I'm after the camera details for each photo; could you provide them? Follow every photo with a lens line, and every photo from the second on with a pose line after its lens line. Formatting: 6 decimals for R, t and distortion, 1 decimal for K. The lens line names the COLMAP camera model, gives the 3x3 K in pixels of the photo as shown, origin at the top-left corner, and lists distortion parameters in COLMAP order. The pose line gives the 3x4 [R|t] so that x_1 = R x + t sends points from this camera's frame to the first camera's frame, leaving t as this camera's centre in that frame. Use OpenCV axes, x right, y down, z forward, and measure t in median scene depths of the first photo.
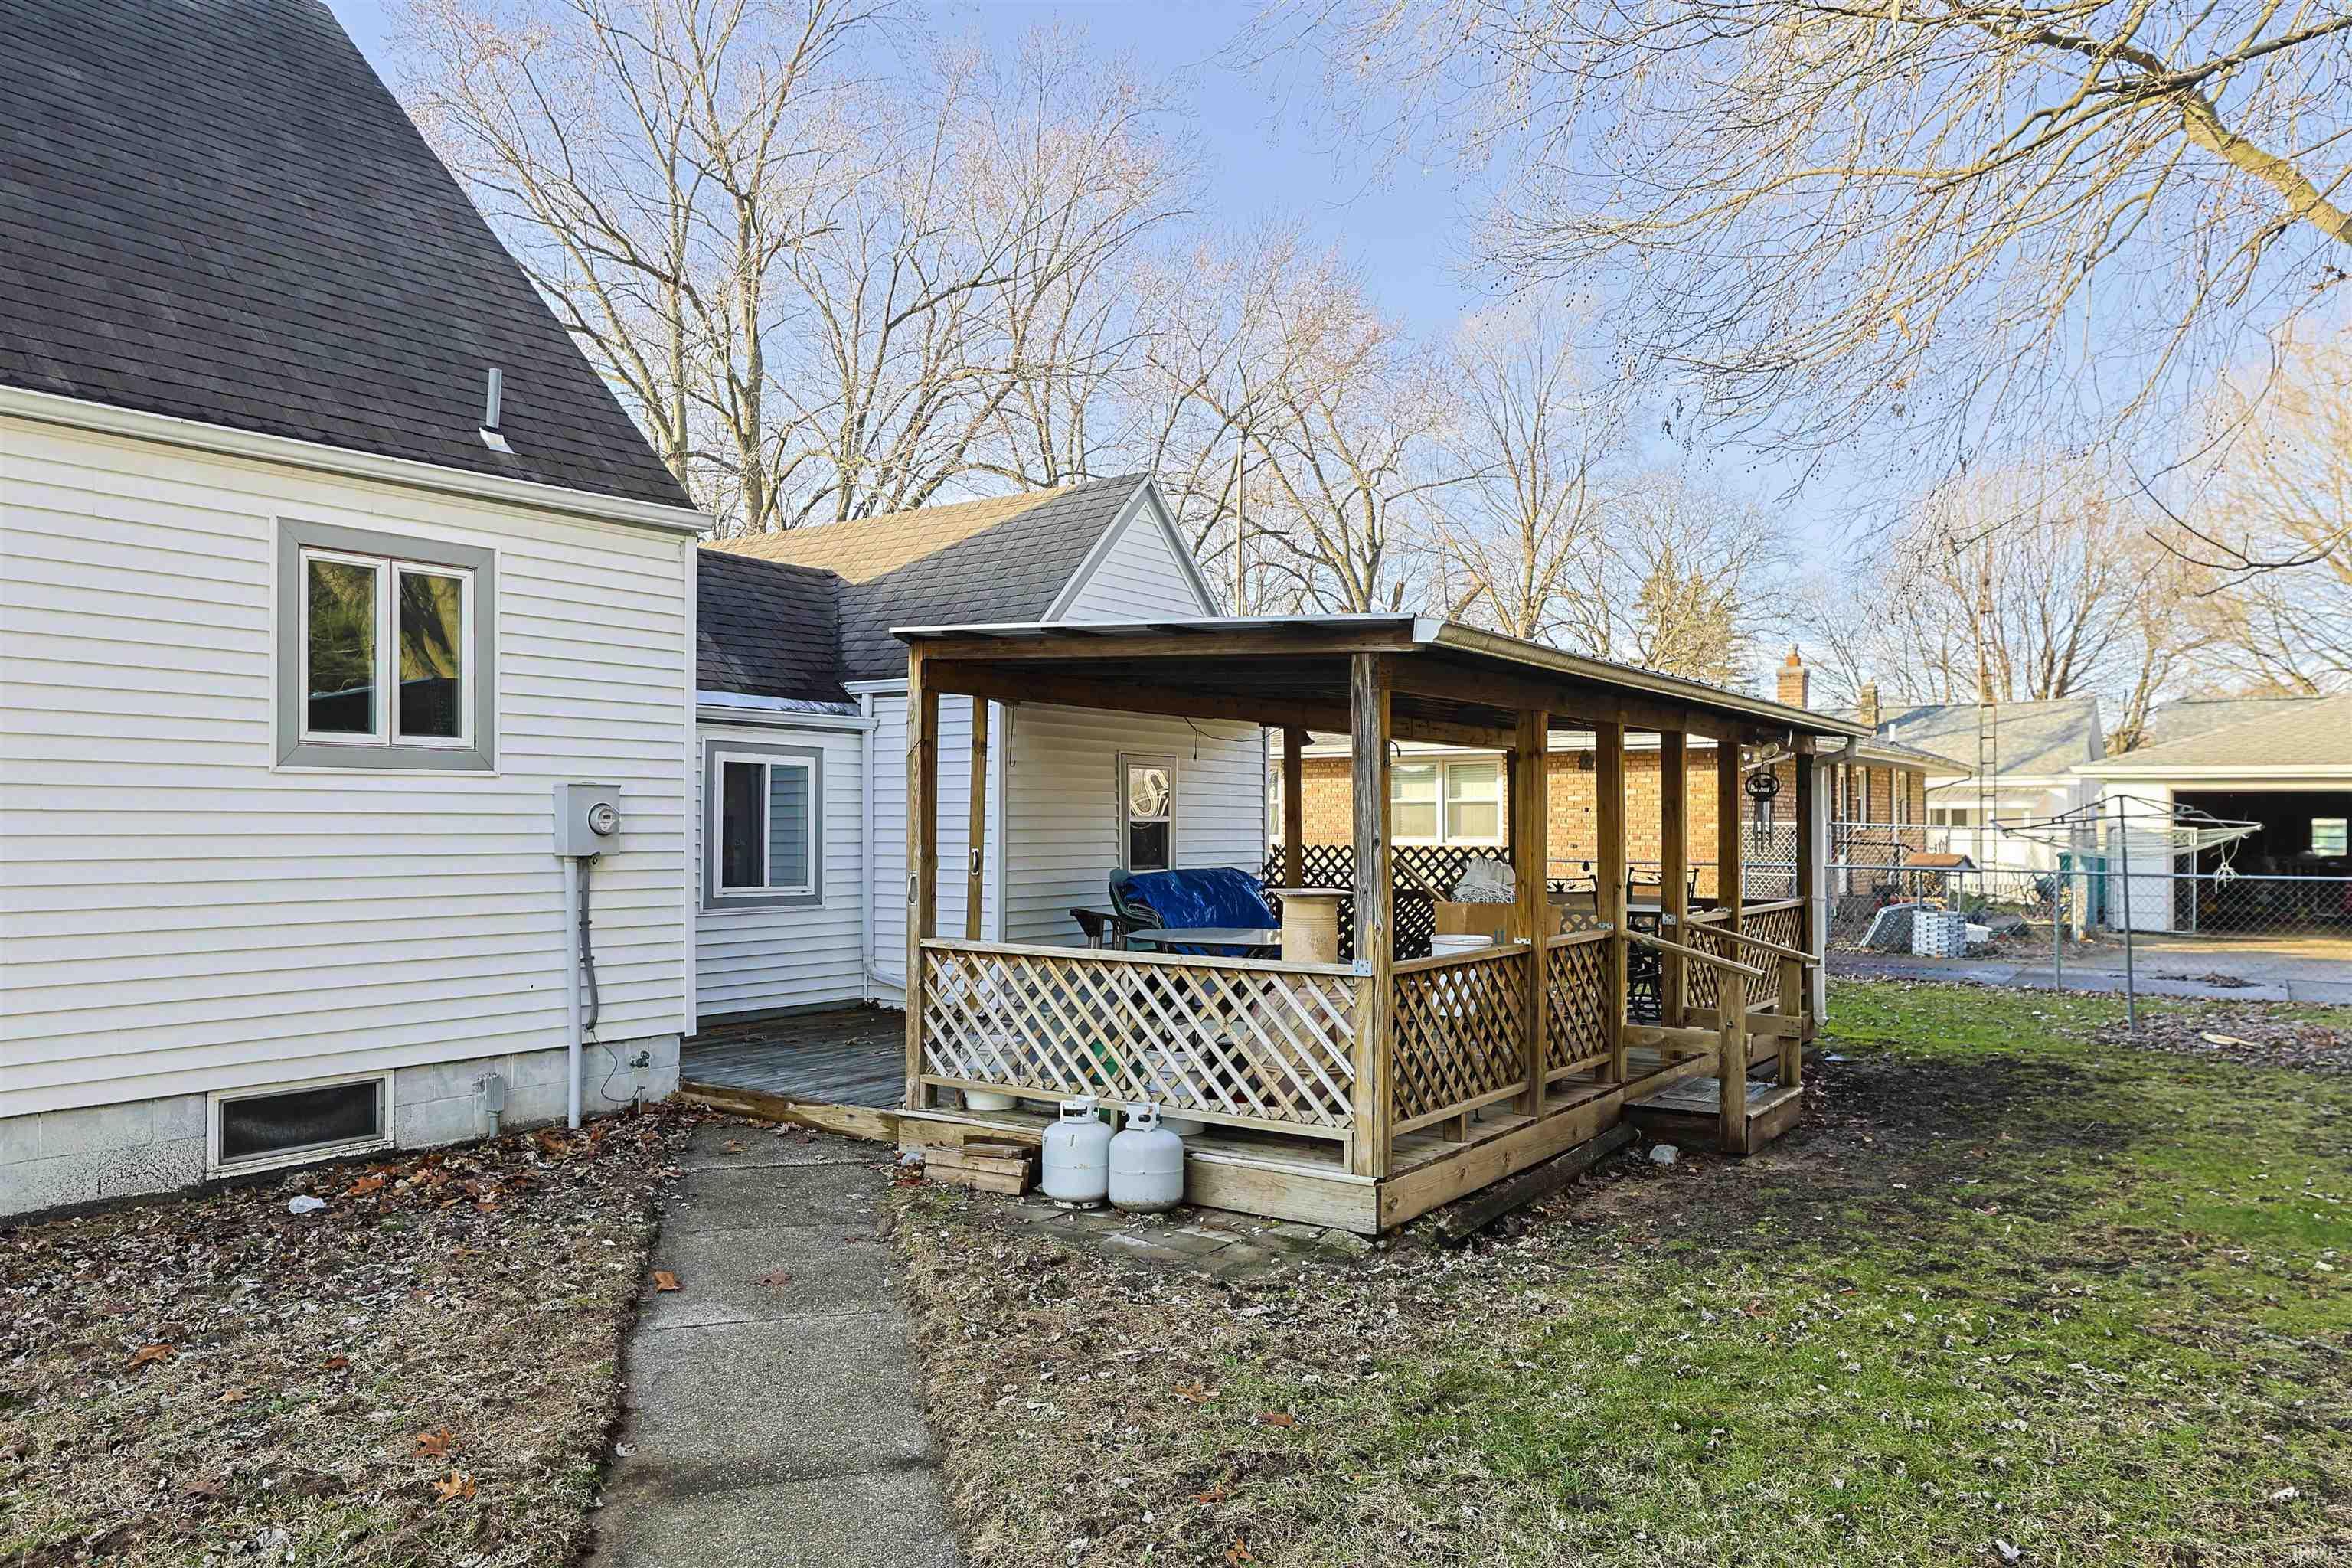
lens RADIAL K [[1588.1, 0, 1189.1], [0, 1588.1, 798.7], [0, 0, 1]] dist [0.004589, 0.003054]
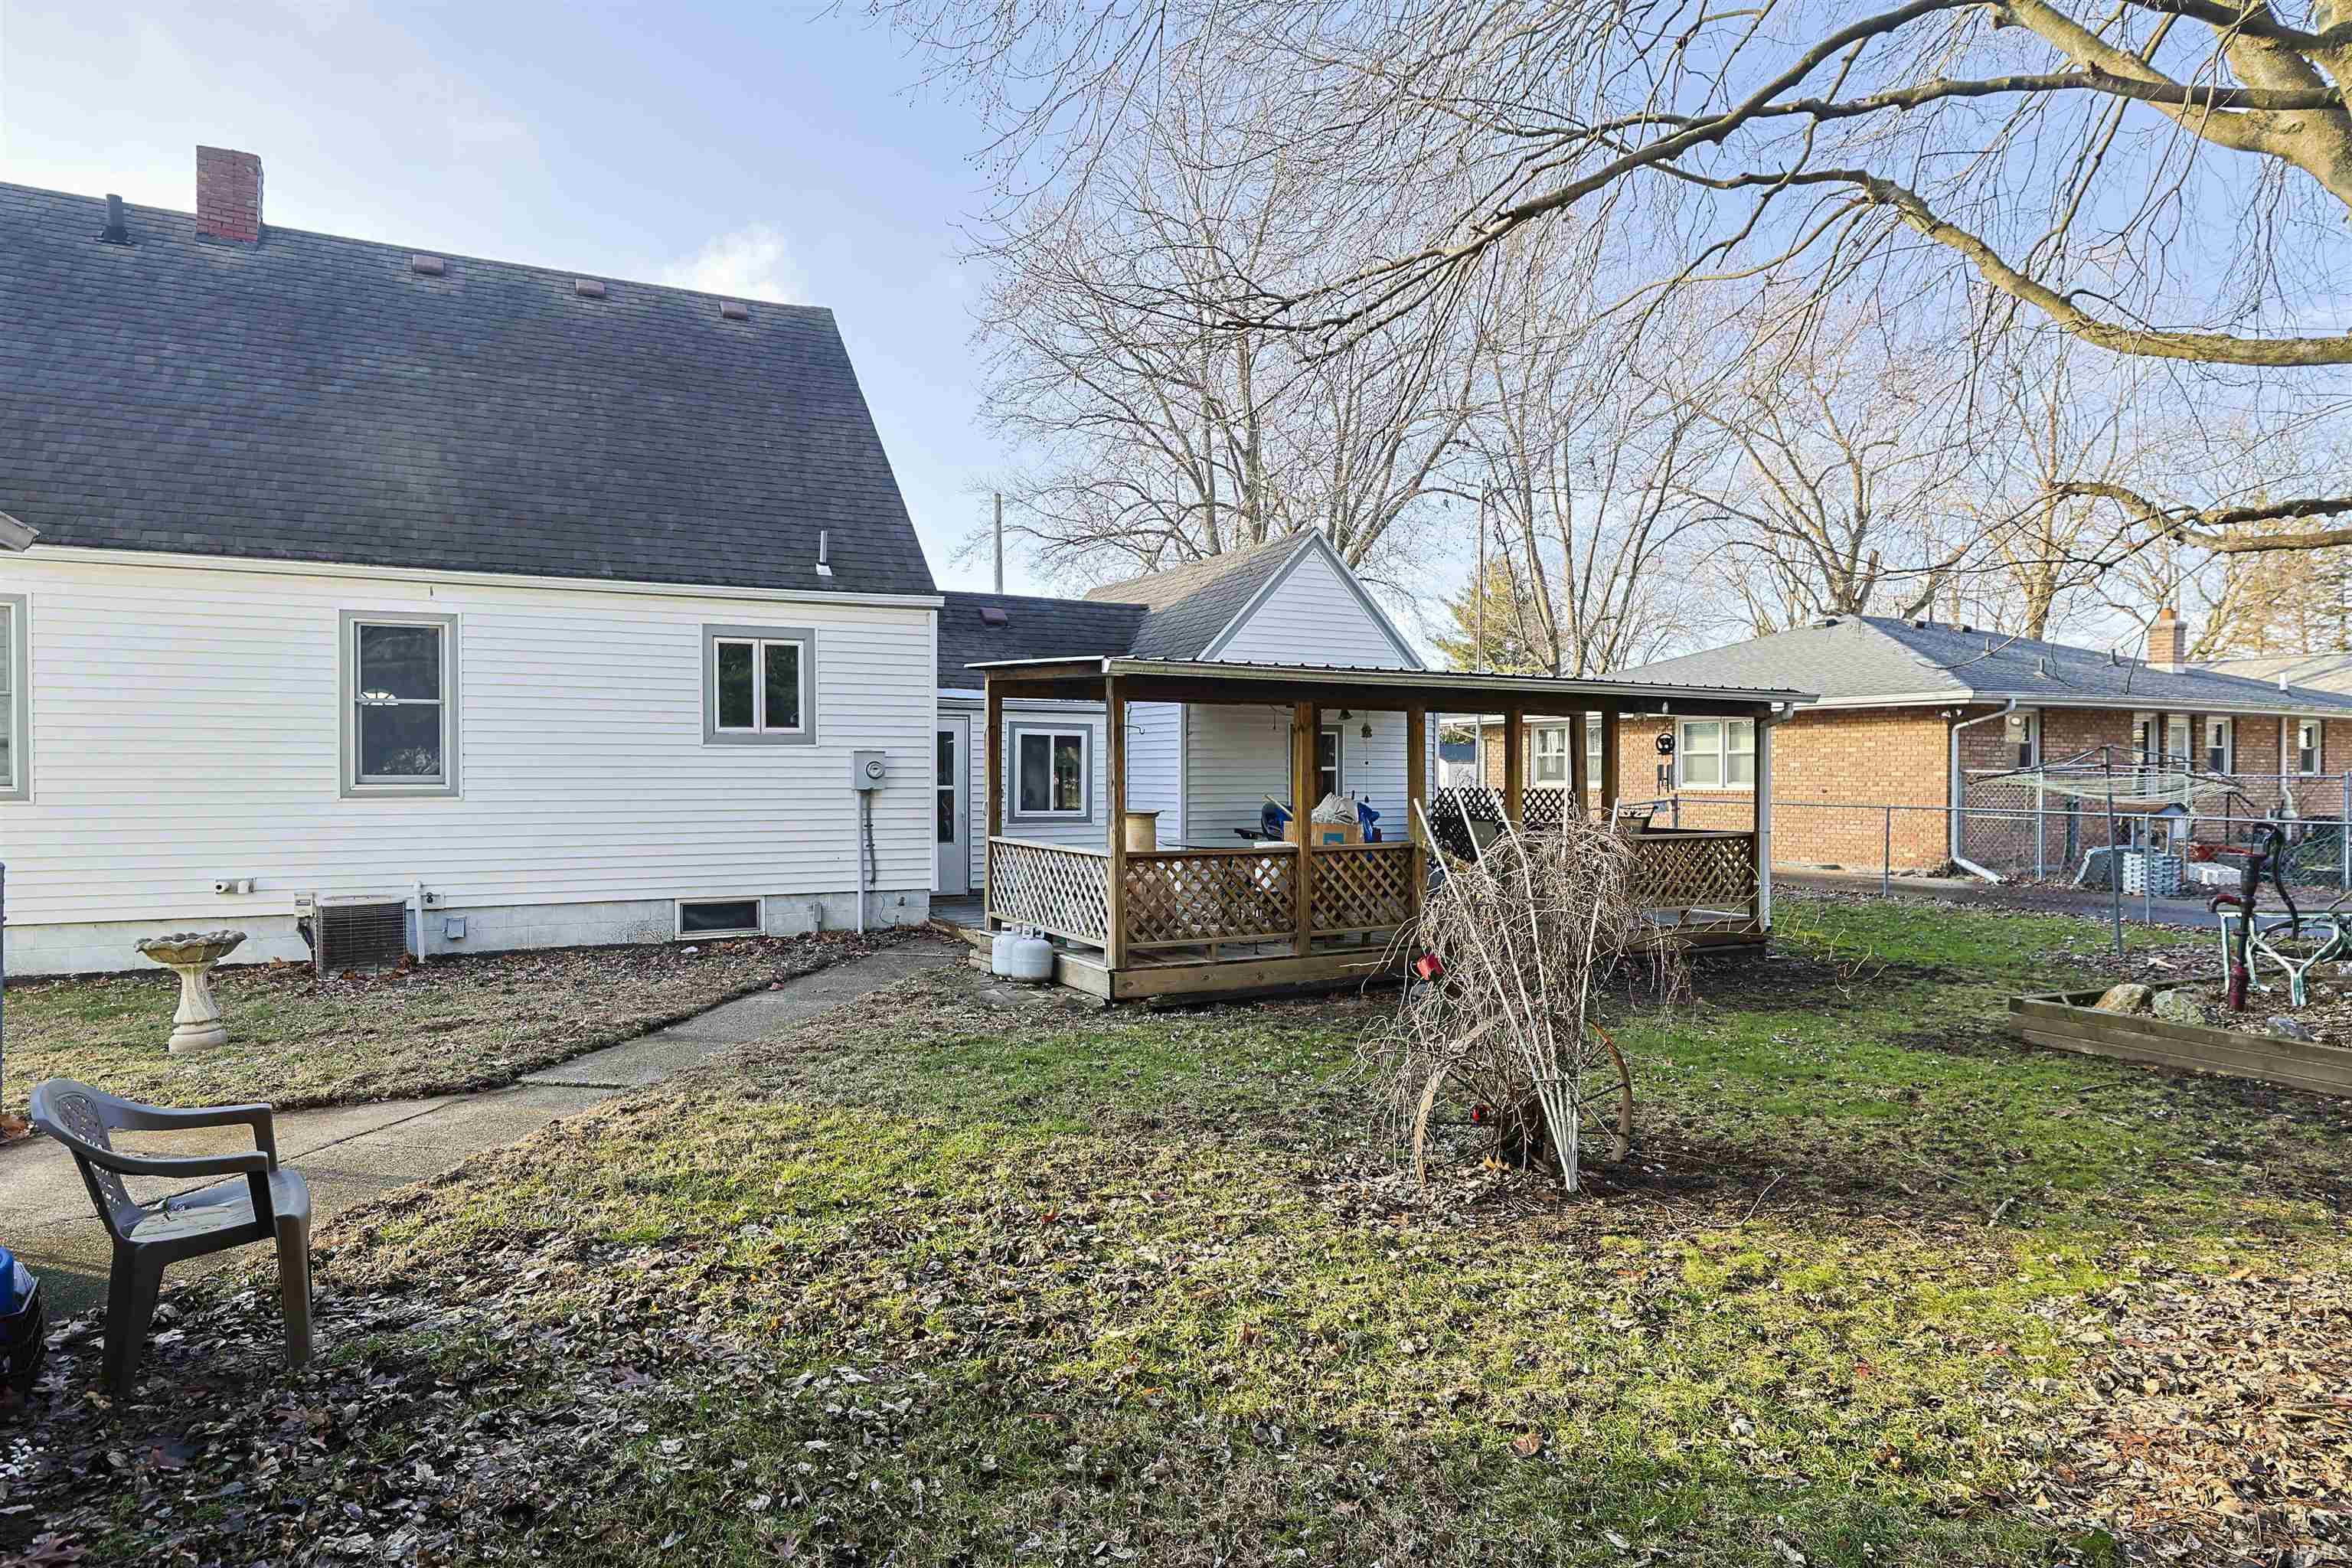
lens RADIAL K [[1363.7, 0, 1164.4], [0, 1363.7, 778.2], [0, 0, 1]] dist [-0.020778, 0.001089]
pose [[0.892775, 0.002381, -0.450496, 0.676597], [0.006818, 0.999800, 0.018797, -0.004938], [0.450451, -0.019854, 0.892580, -0.275171]]
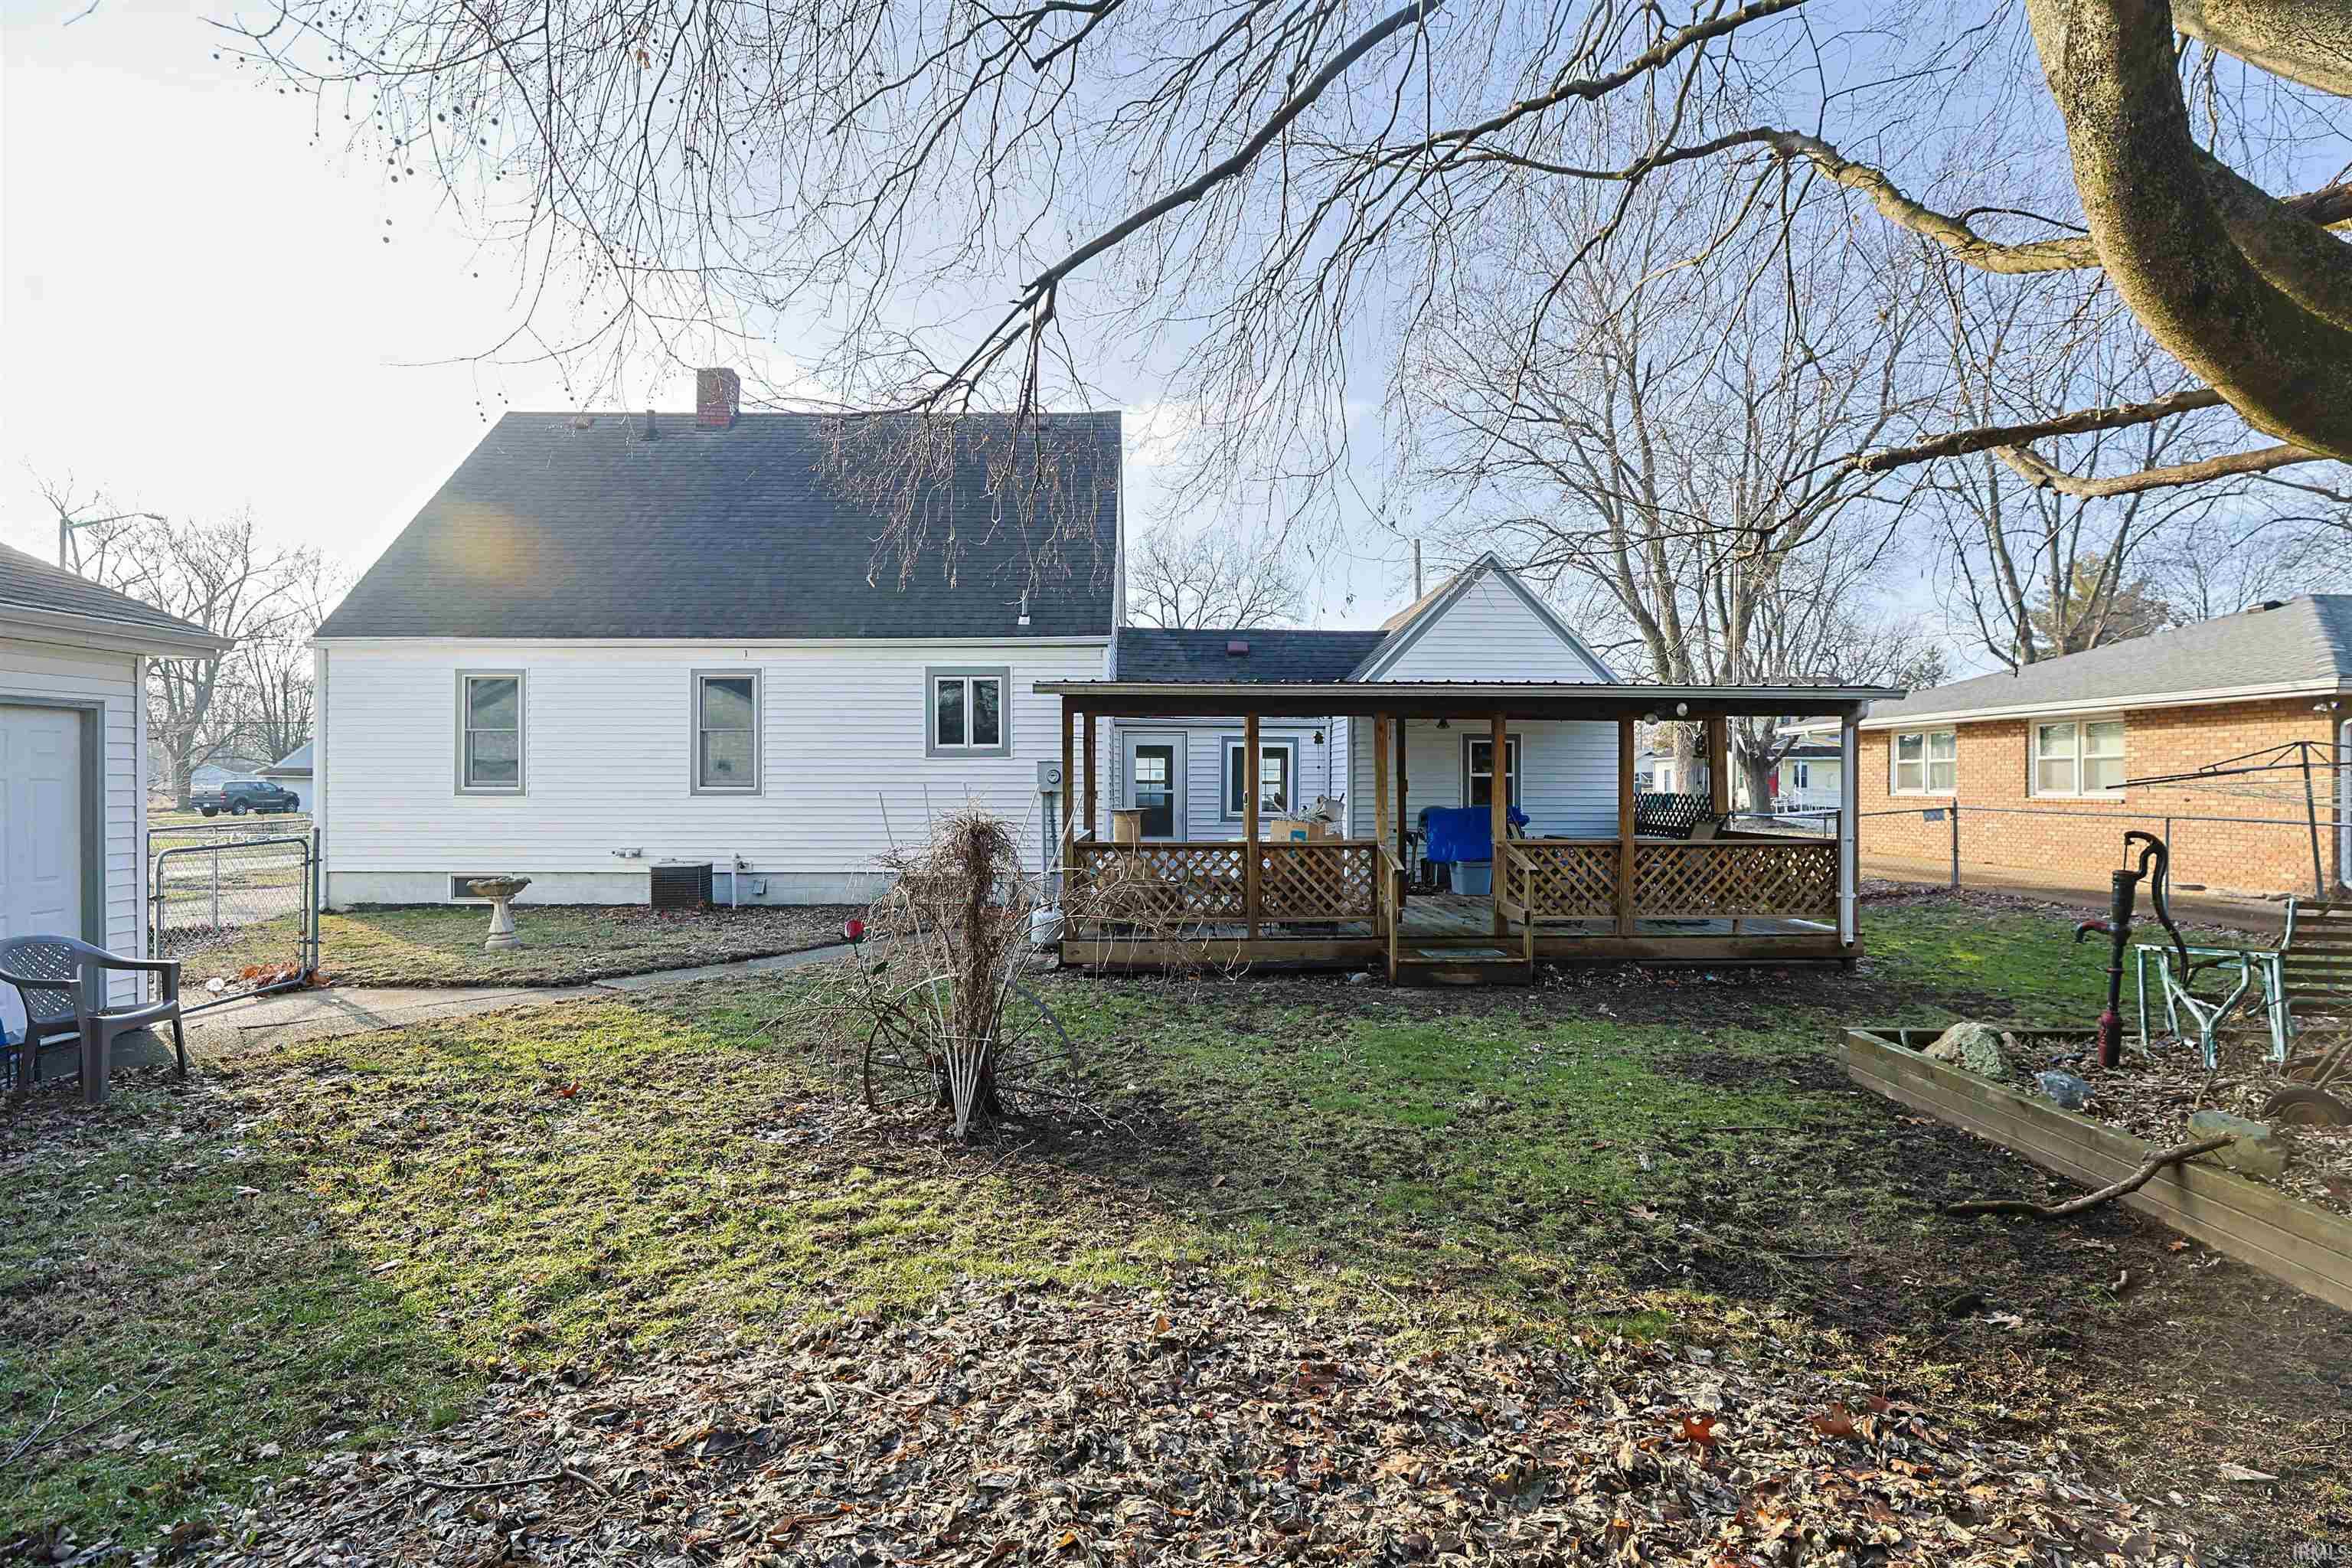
lens RADIAL K [[1171.2, 0, 1180.9], [0, 1171.2, 769.6], [0, 0, 1]] dist [-0.035778, 0.000698]
pose [[0.591171, -0.010220, -0.806482, 1.178490], [0.012794, 0.999913, -0.003293, 0.011591], [0.806445, -0.008372, 0.591250, 0.142599]]
